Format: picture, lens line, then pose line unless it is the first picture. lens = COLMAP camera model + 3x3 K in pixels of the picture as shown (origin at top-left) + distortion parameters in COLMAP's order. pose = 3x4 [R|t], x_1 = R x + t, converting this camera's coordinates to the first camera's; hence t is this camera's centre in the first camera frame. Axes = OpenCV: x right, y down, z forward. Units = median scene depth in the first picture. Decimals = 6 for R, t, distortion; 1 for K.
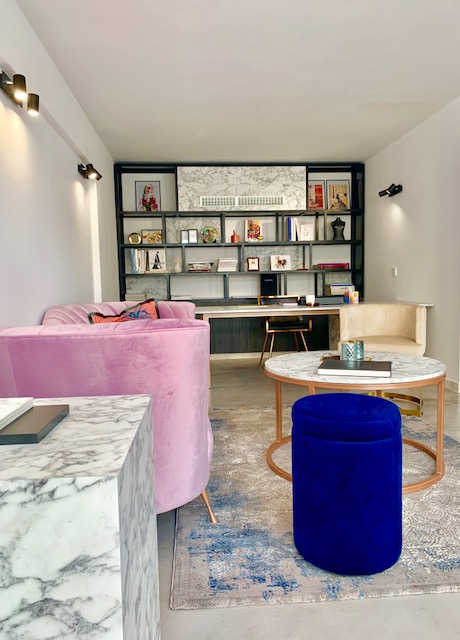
lens RADIAL K [[518.4, 0, 229.4], [0, 518.4, 332.5], [0, 0, 1]] dist [0.047969, -0.009477]
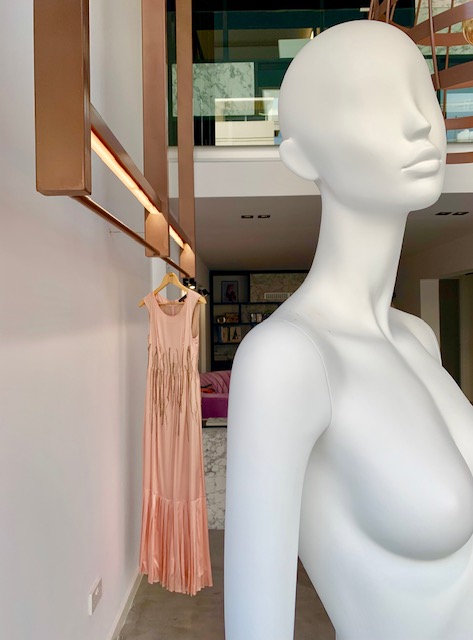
lens RADIAL K [[518.0, 0, 237.3], [0, 518.0, 319.4], [0, 0, 1]] dist [0.036513, -0.002933]
pose [[0.996237, 0.006557, -0.086425, -0.004324], [-0.014655, 0.995521, -0.093400, -0.040057], [0.085425, 0.094315, 0.991871, -0.491462]]
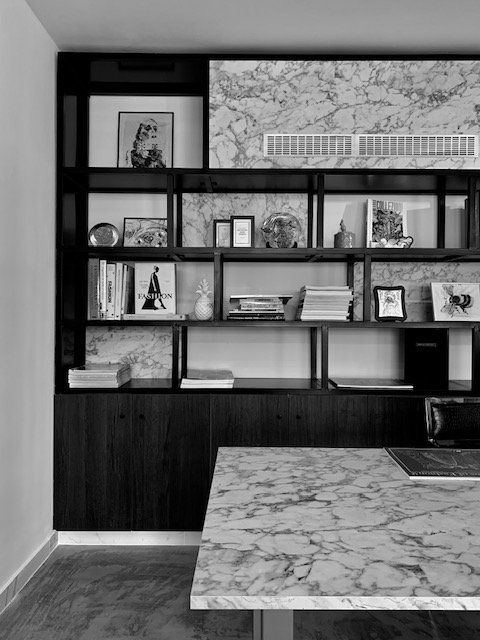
lens RADIAL K [[518.0, 0, 238.6], [0, 518.0, 320.1], [0, 0, 1]] dist [0.036513, -0.002933]
pose [[0.995278, 0.027952, -0.092952, -0.033228], [-0.037398, 0.994134, -0.101487, -0.074593], [0.089570, 0.104484, 0.990485, 0.600175]]
